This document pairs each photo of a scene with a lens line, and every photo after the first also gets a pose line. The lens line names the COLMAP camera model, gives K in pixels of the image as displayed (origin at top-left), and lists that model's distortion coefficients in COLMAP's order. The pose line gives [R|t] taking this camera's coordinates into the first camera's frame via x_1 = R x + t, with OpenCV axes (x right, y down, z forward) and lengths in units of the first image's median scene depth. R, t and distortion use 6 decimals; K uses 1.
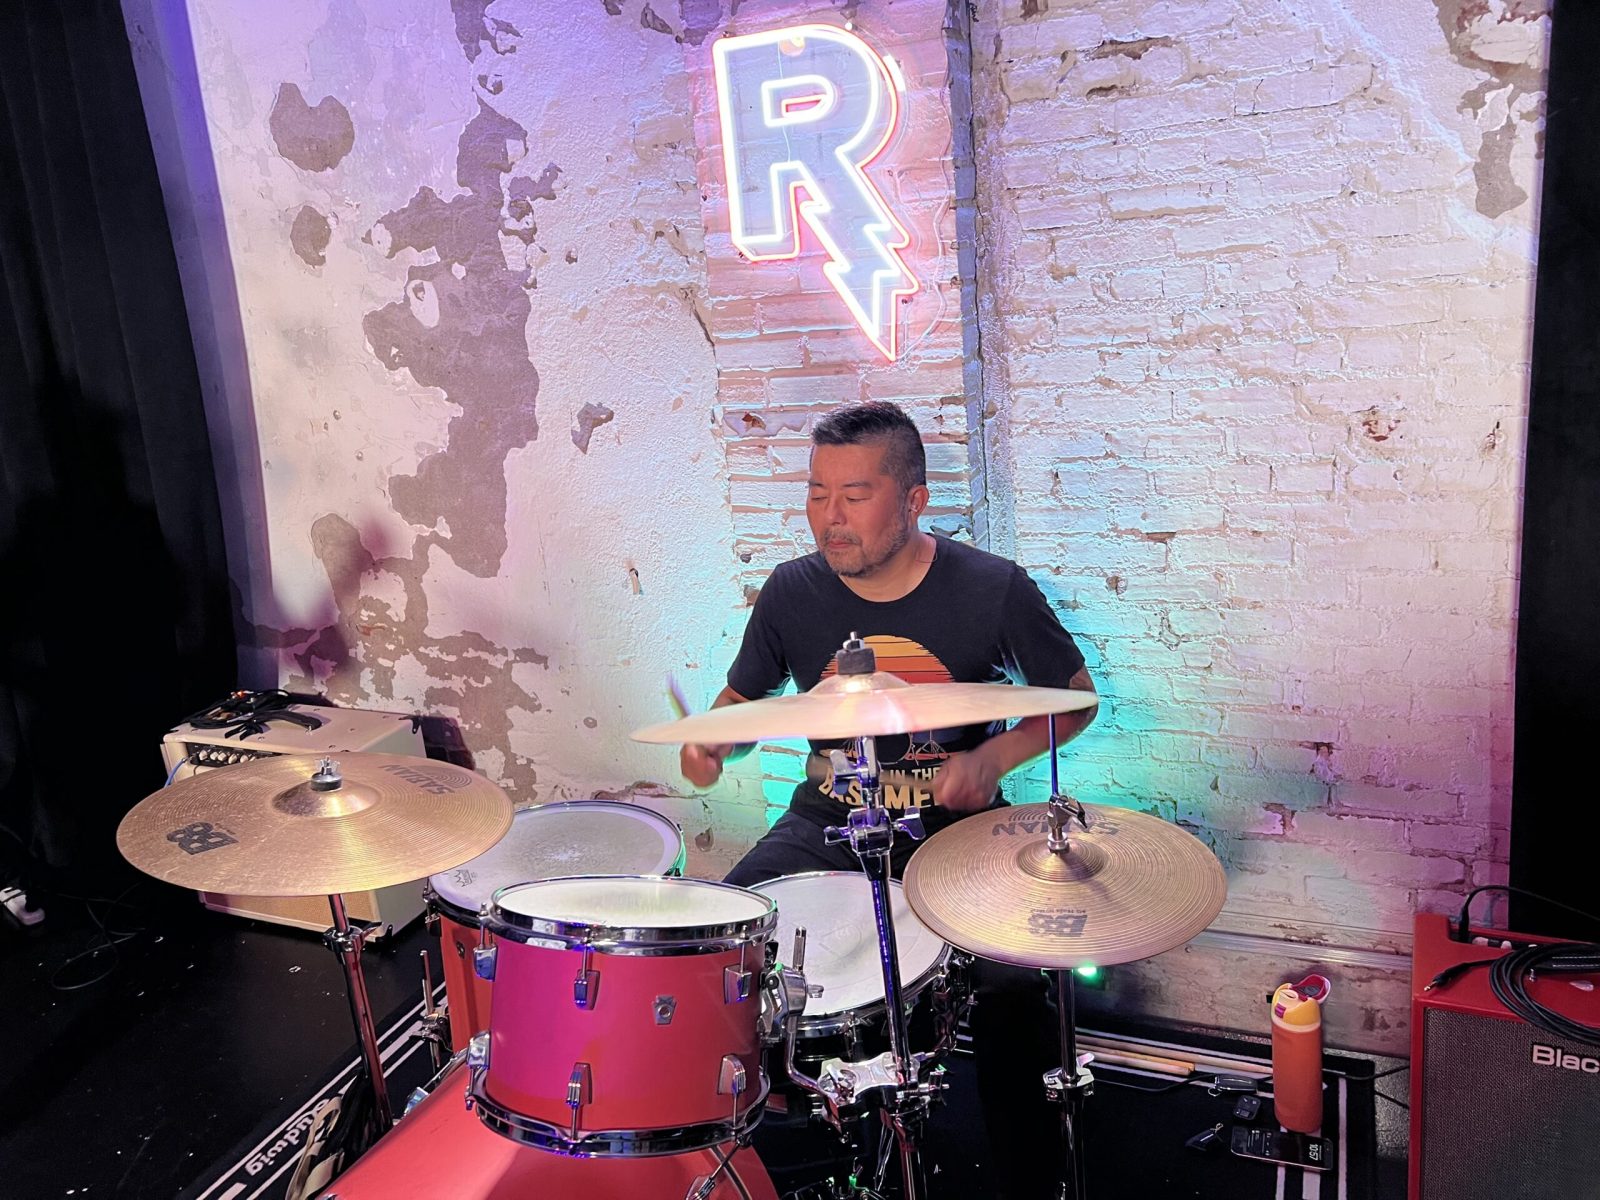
lens RADIAL K [[1232.5, 0, 798.6], [0, 1232.5, 603.5], [0, 0, 1]] dist [0.032117, -0.025688]
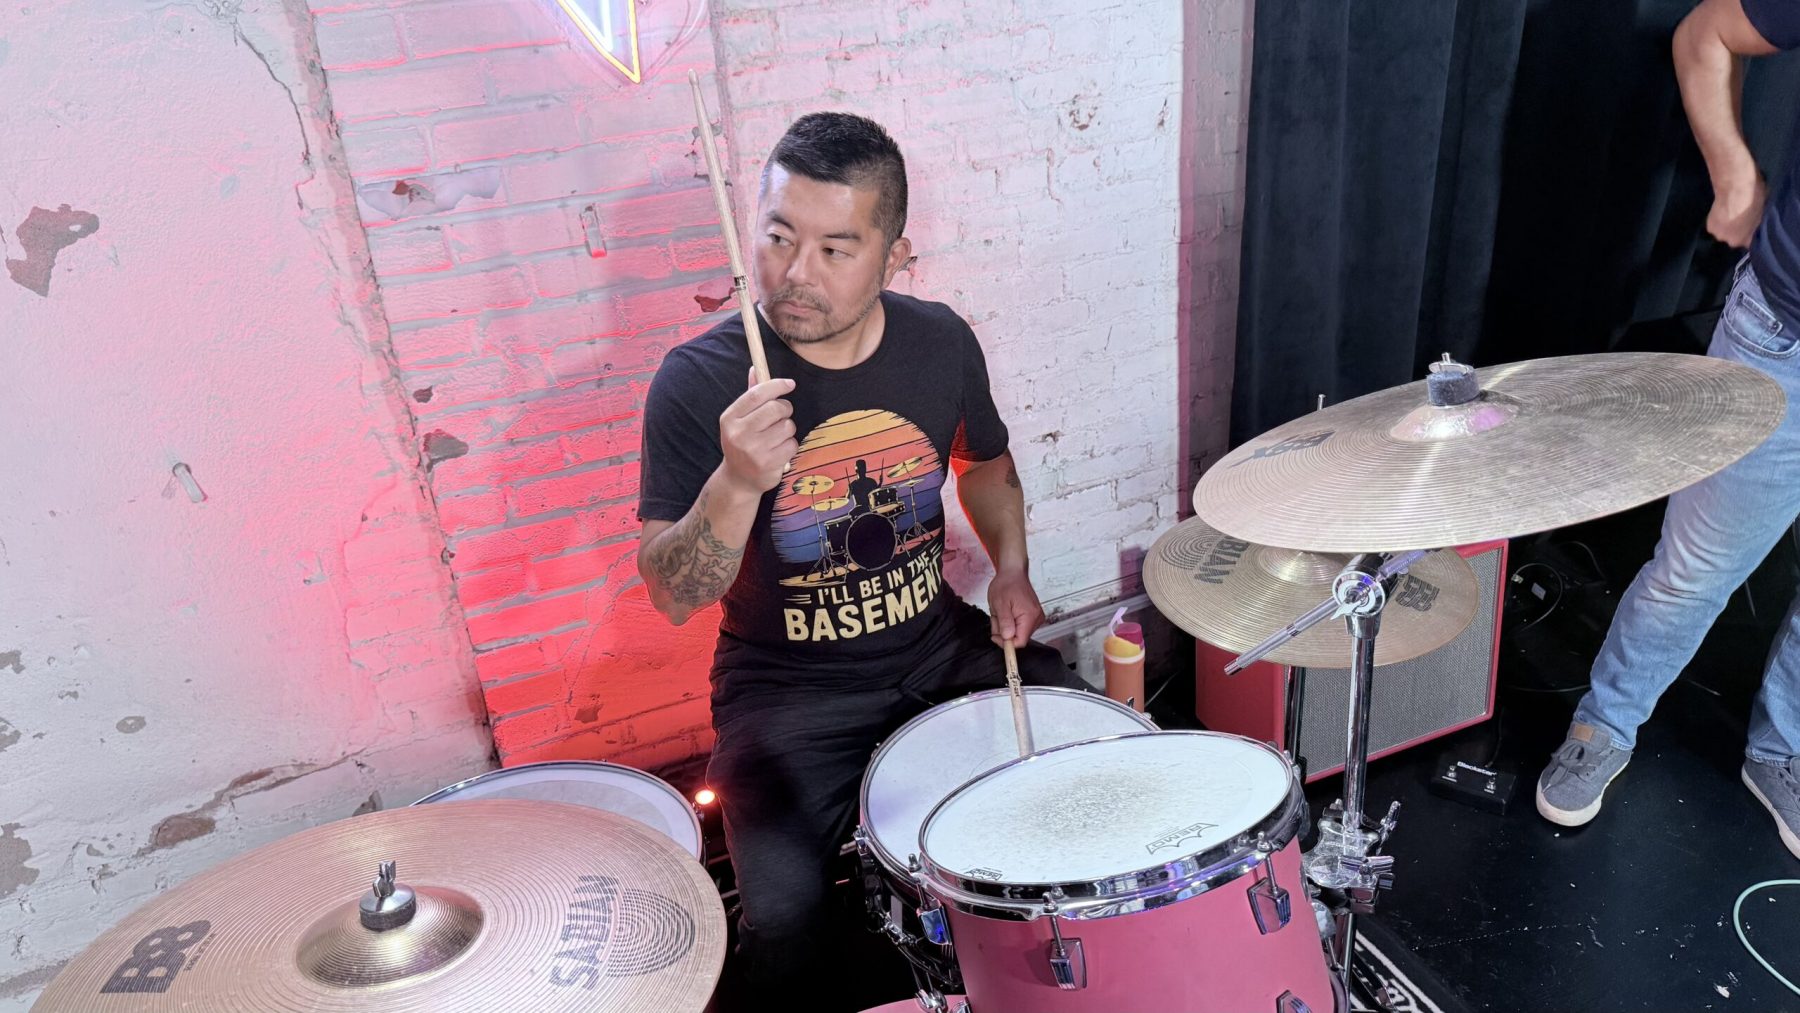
lens RADIAL K [[1291.4, 0, 907.7], [0, 1291.4, 533.0], [0, 0, 1]] dist [0.055319, -0.082206]
pose [[0.657661, -0.304528, 0.689017, -0.391677], [0.217927, 0.952450, 0.212948, -0.060270], [-0.721103, 0.010108, 0.692754, 0.292931]]
